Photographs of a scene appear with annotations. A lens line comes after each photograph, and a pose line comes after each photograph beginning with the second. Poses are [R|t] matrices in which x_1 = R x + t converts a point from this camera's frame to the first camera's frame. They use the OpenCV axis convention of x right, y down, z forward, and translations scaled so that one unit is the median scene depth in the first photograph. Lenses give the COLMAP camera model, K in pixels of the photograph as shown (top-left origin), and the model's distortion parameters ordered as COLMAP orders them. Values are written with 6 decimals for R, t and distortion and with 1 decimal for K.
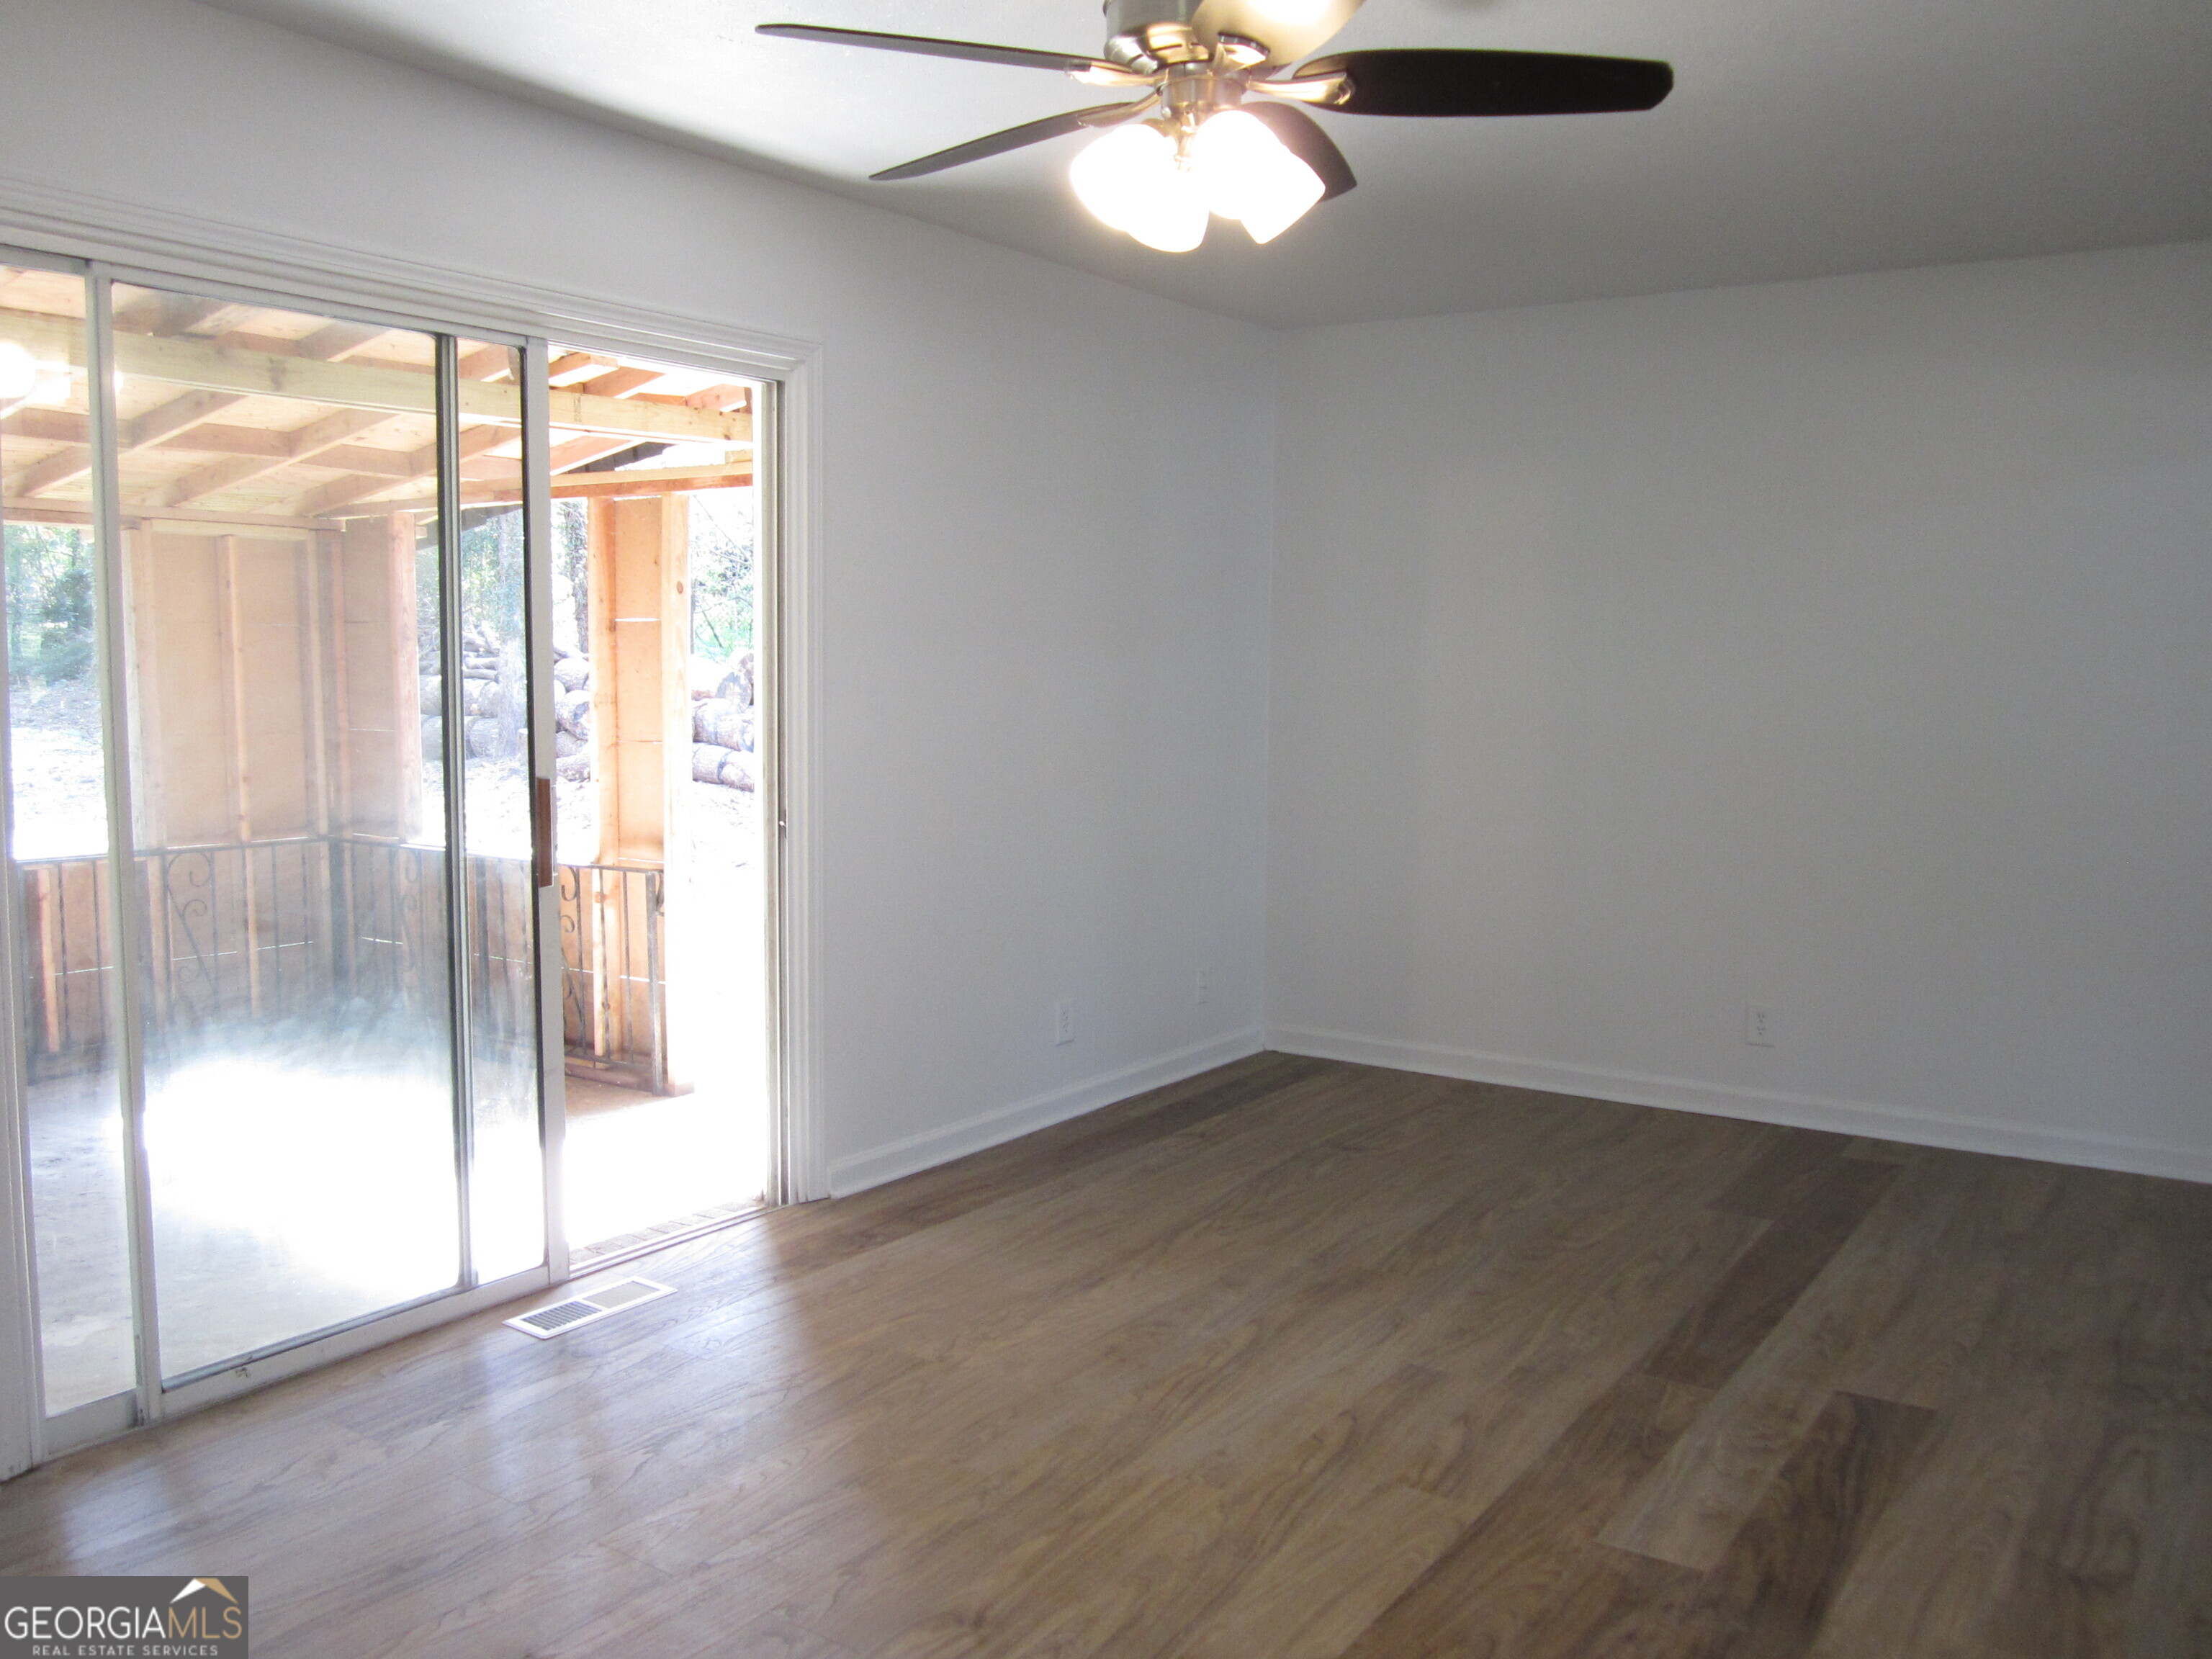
lens RADIAL K [[1821.4, 0, 1138.0], [0, 1821.4, 826.6], [0, 0, 1]] dist [-0.053848, 0.016902]
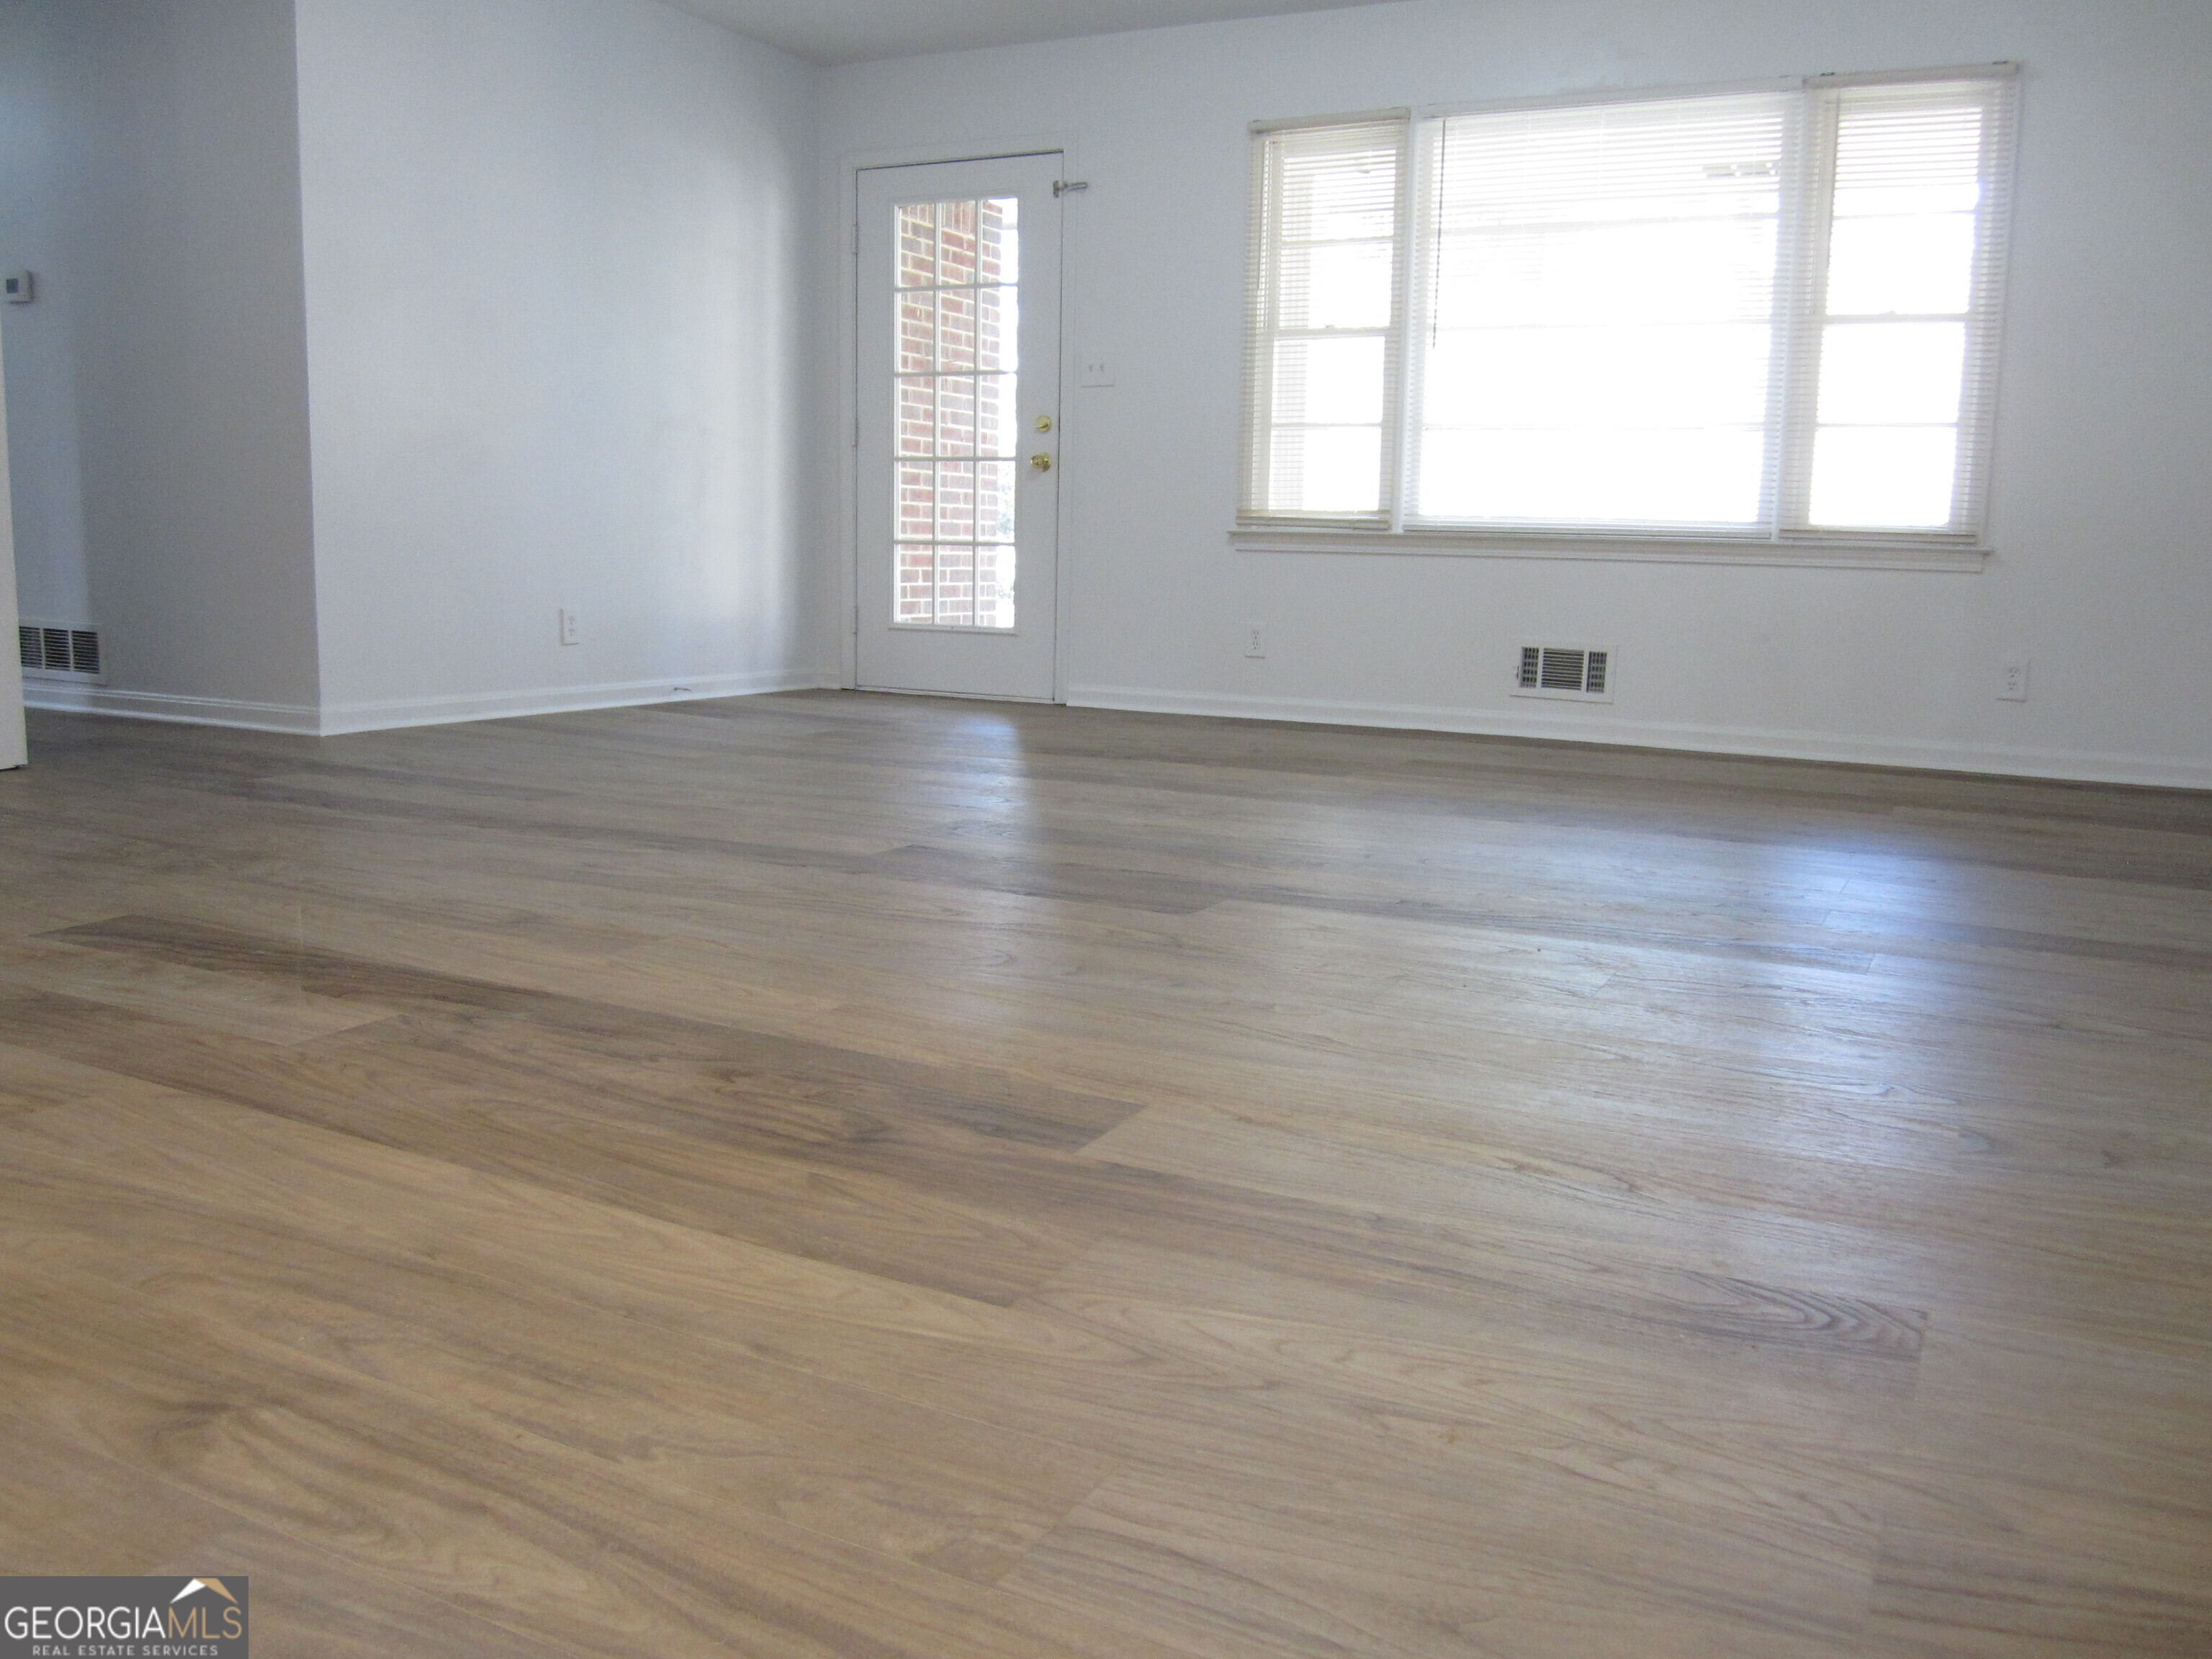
lens RADIAL K [[1821.4, 0, 1111.6], [0, 1821.4, 834.8], [0, 0, 1]] dist [-0.053848, 0.016902]
pose [[-0.108507, -0.172930, 0.978939, -0.469655], [0.068468, 0.981115, 0.180904, 0.164942], [-0.991735, 0.086656, -0.094618, 0.618738]]
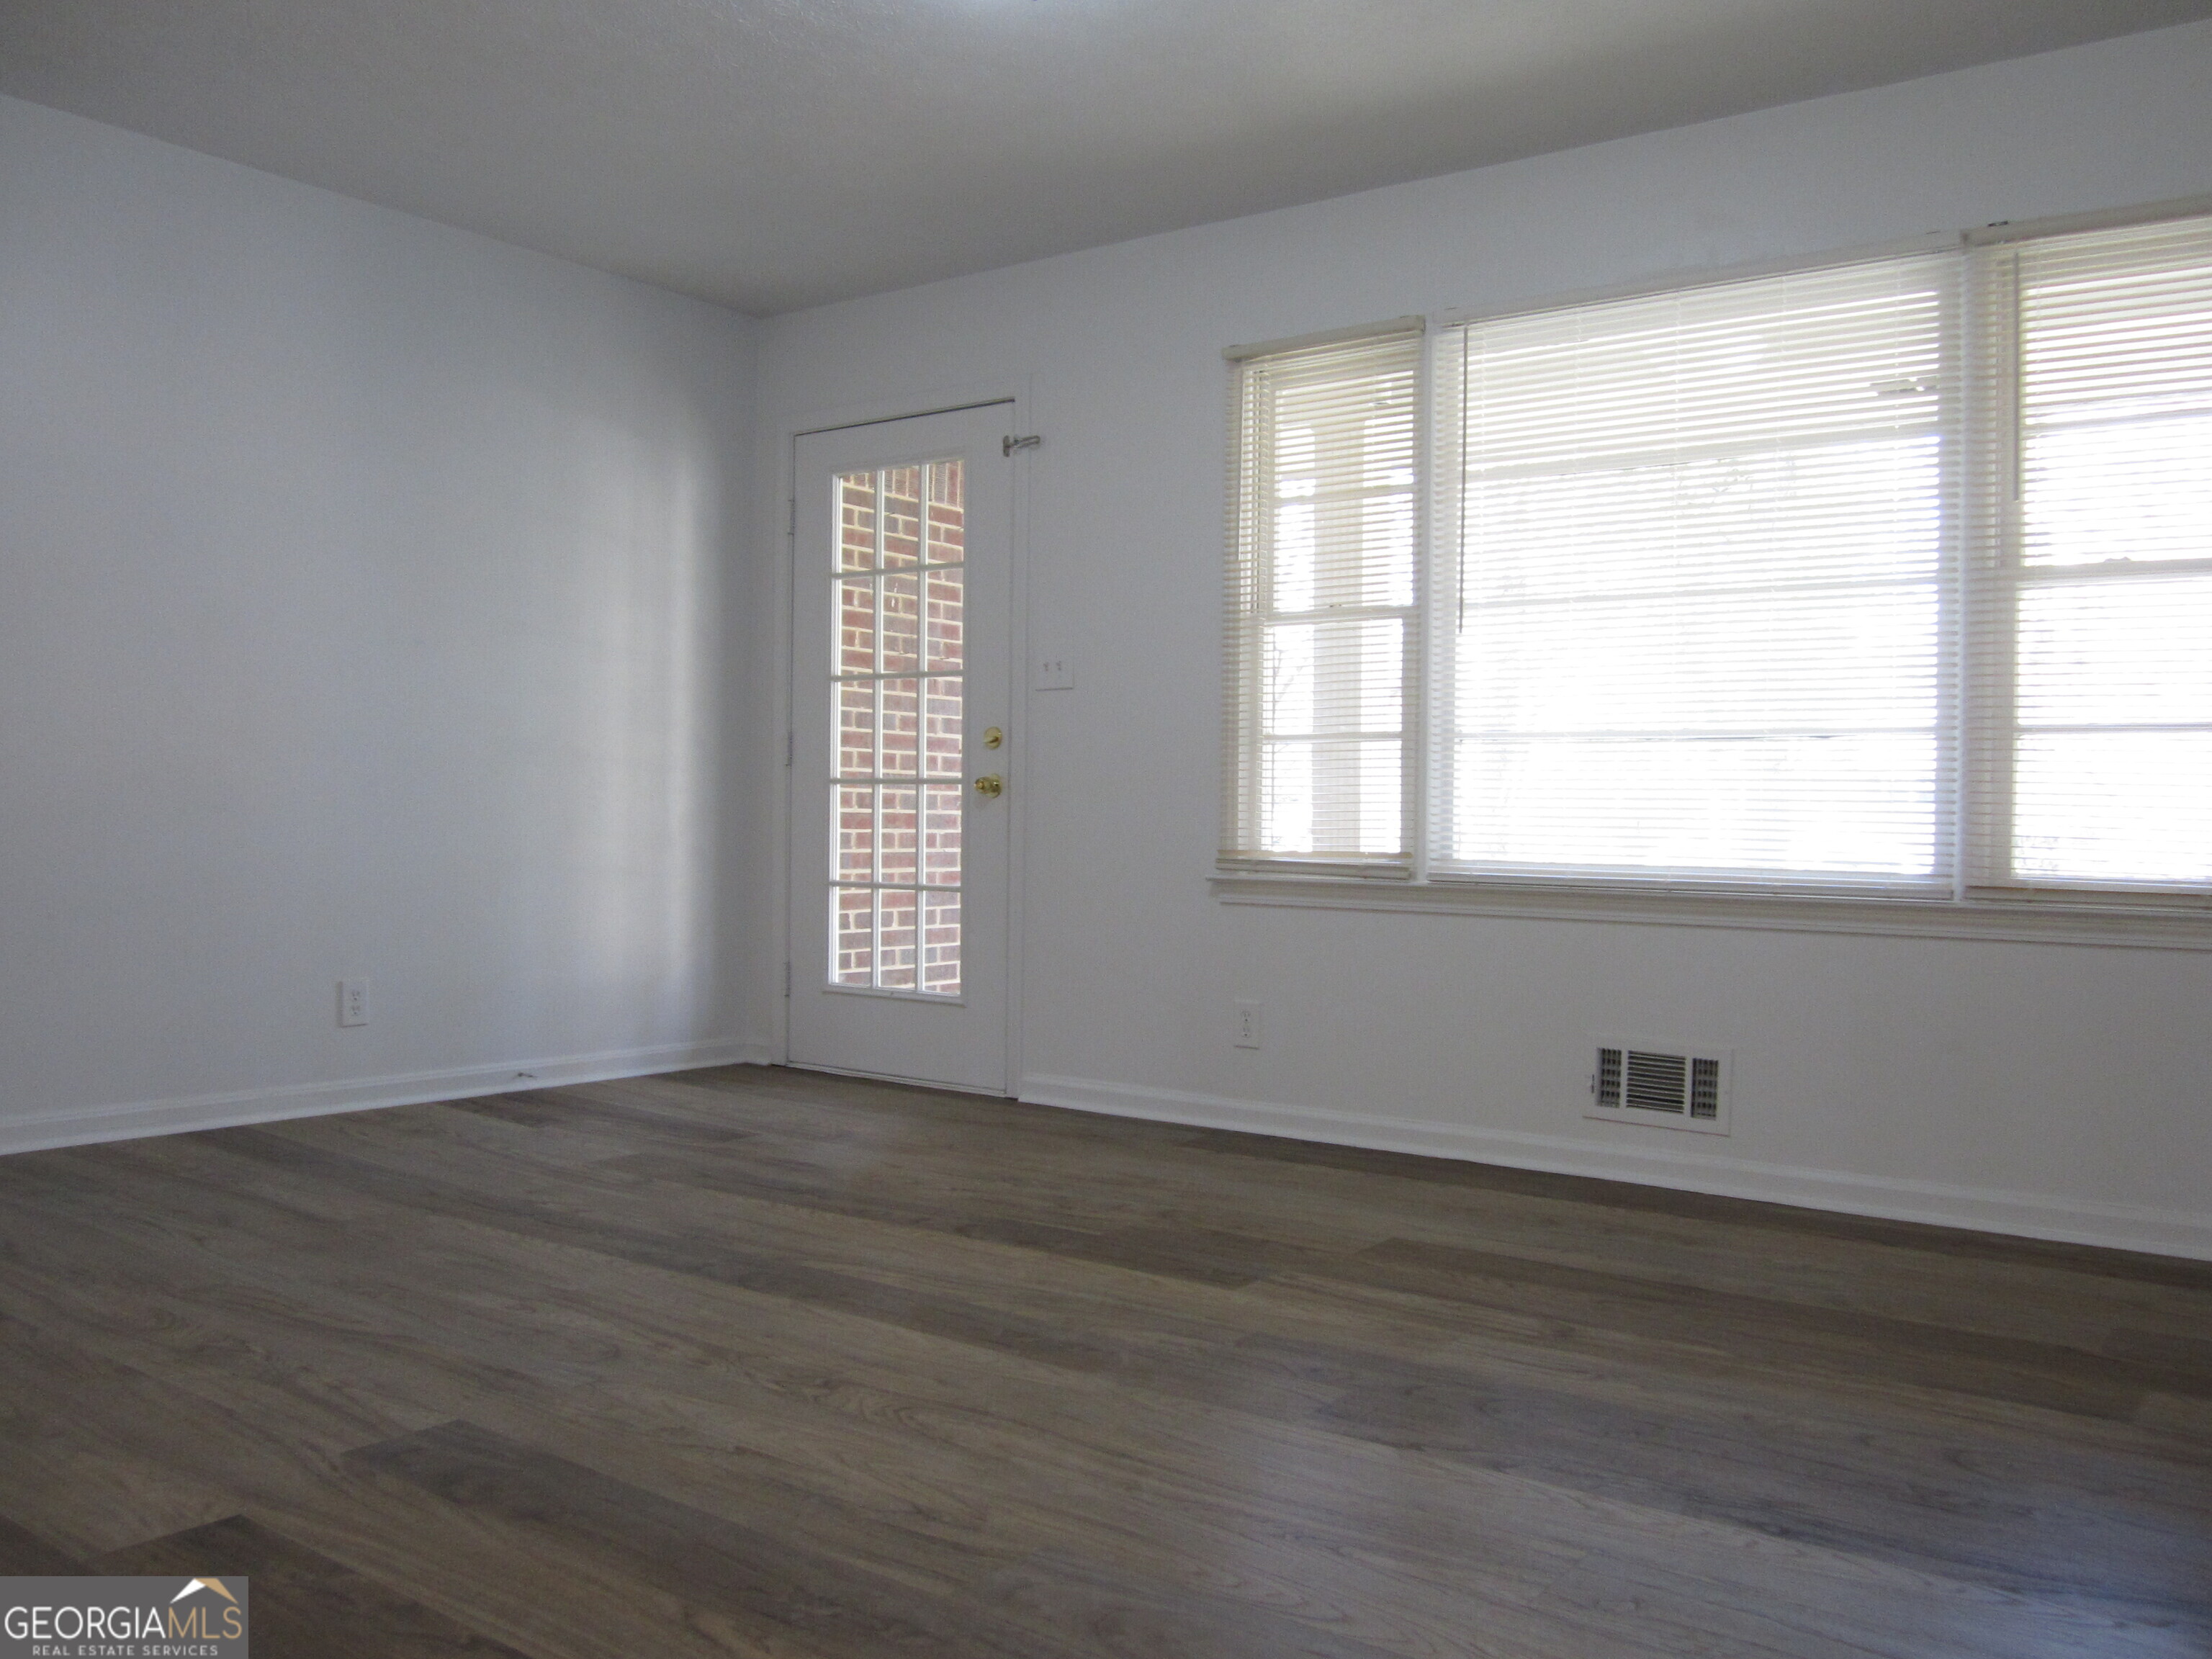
lens RADIAL K [[1821.4, 0, 1110.0], [0, 1821.4, 825.7], [0, 0, 1]] dist [-0.053848, 0.016902]
pose [[0.053342, -0.018476, 0.998405, 0.043063], [0.079301, 0.996749, 0.014209, 0.137620], [-0.995423, 0.078416, 0.054634, 0.266073]]
